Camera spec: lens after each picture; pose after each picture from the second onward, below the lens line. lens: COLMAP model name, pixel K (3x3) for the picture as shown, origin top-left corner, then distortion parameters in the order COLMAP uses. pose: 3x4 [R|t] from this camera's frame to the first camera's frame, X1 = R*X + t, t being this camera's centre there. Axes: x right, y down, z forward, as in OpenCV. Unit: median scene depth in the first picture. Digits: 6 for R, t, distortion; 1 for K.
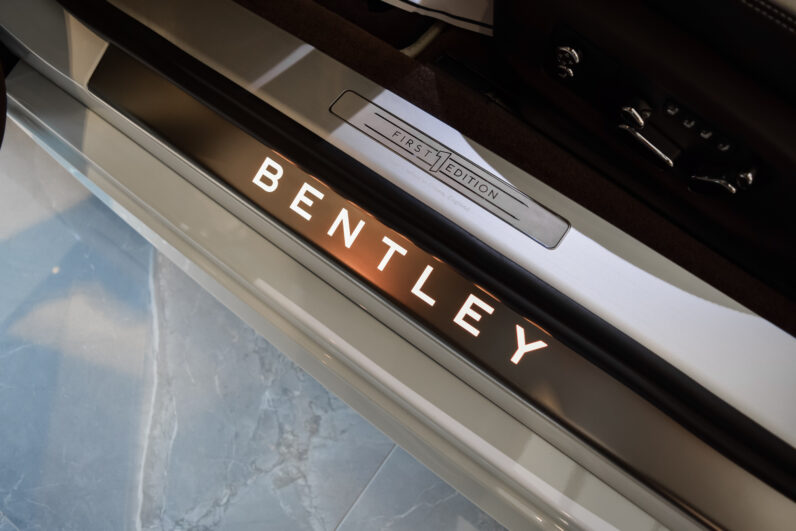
lens RADIAL K [[621.6, 0, 398.5], [0, 621.6, 268.4], [0, 0, 1]] dist [-0.087471, 0.009014]
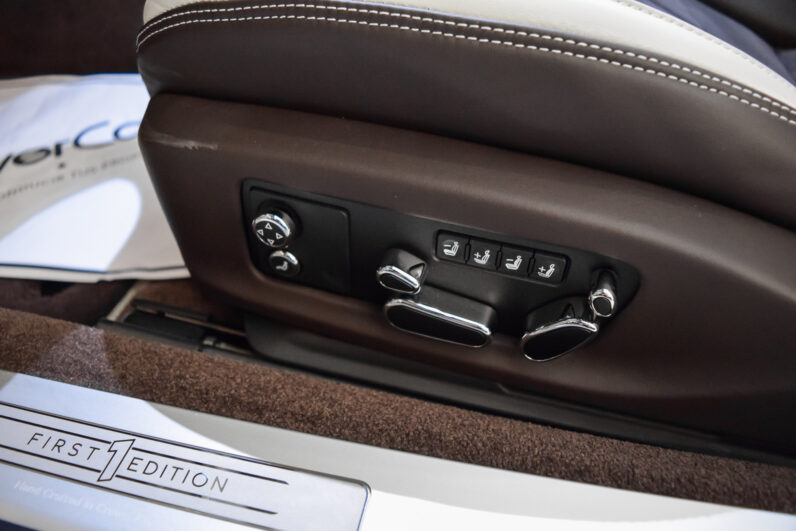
lens RADIAL K [[621.6, 0, 396.3], [0, 621.6, 266.1], [0, 0, 1]] dist [-0.087471, 0.009014]
pose [[0.916257, -0.257582, 0.306796, 0.212641], [0.370756, 0.835303, -0.405966, -0.004953], [-0.151698, 0.485715, 0.860853, 0.499294]]
